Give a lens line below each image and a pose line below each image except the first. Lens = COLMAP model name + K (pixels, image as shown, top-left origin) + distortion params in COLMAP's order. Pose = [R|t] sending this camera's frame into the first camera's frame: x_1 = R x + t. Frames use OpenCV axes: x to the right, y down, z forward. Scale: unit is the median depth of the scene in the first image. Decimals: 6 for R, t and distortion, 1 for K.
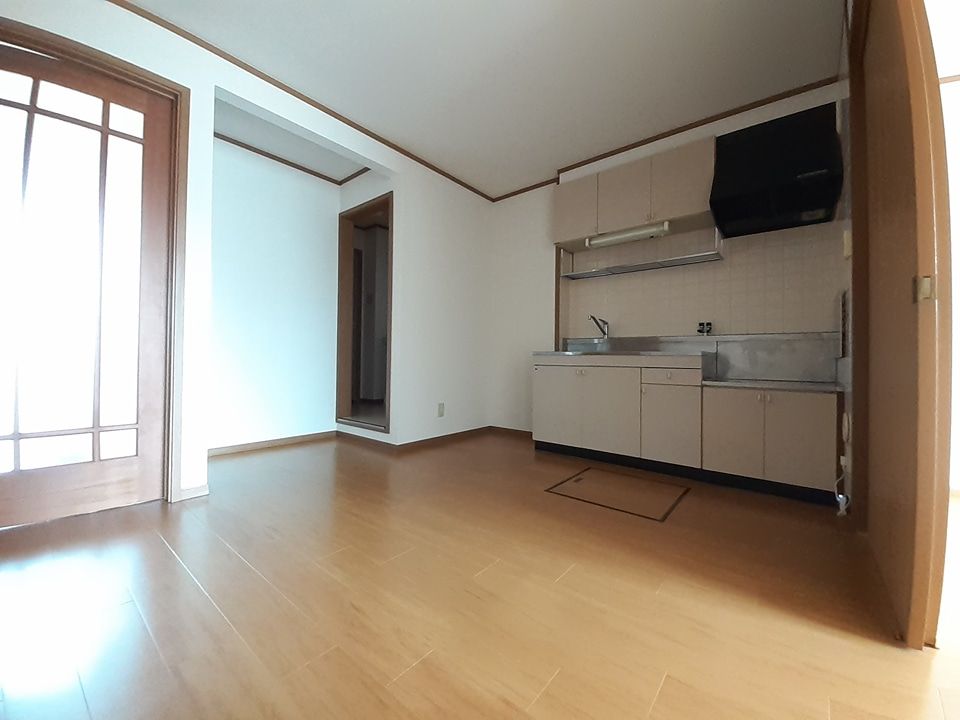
lens RADIAL K [[381.8, 0, 487.0], [0, 381.8, 356.3], [0, 0, 1]] dist [0.018894, -0.000080]
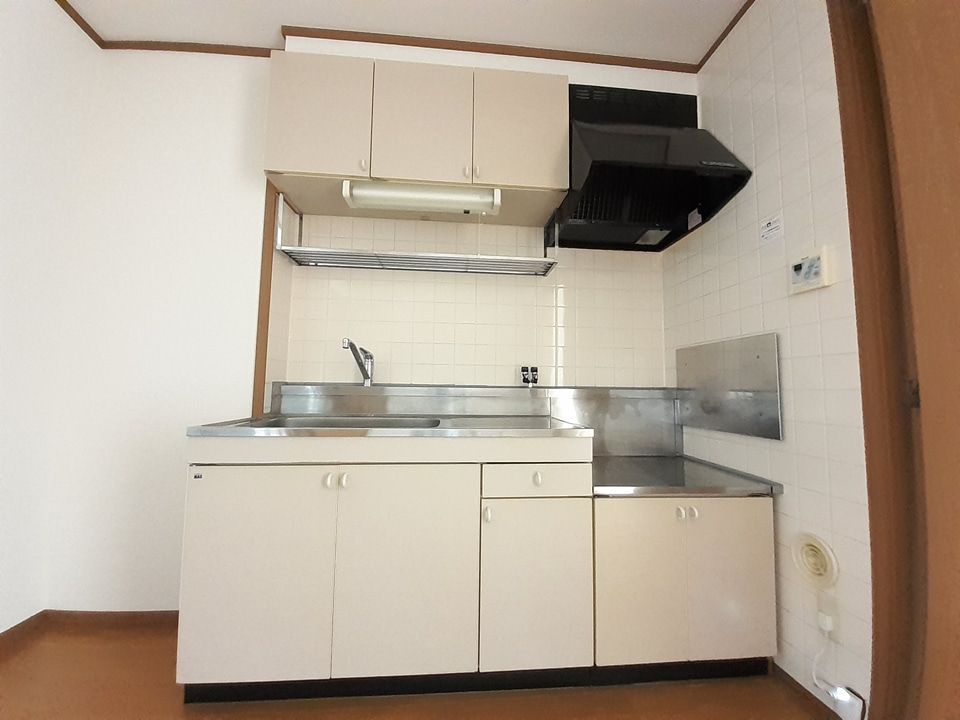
lens RADIAL K [[381.8, 0, 485.8], [0, 381.8, 353.1], [0, 0, 1]] dist [0.018894, -0.000080]
pose [[0.711459, 0.056762, 0.700432, 0.060378], [-0.009841, 0.997440, -0.070835, -0.058934], [-0.702659, 0.043503, 0.710196, 0.545235]]
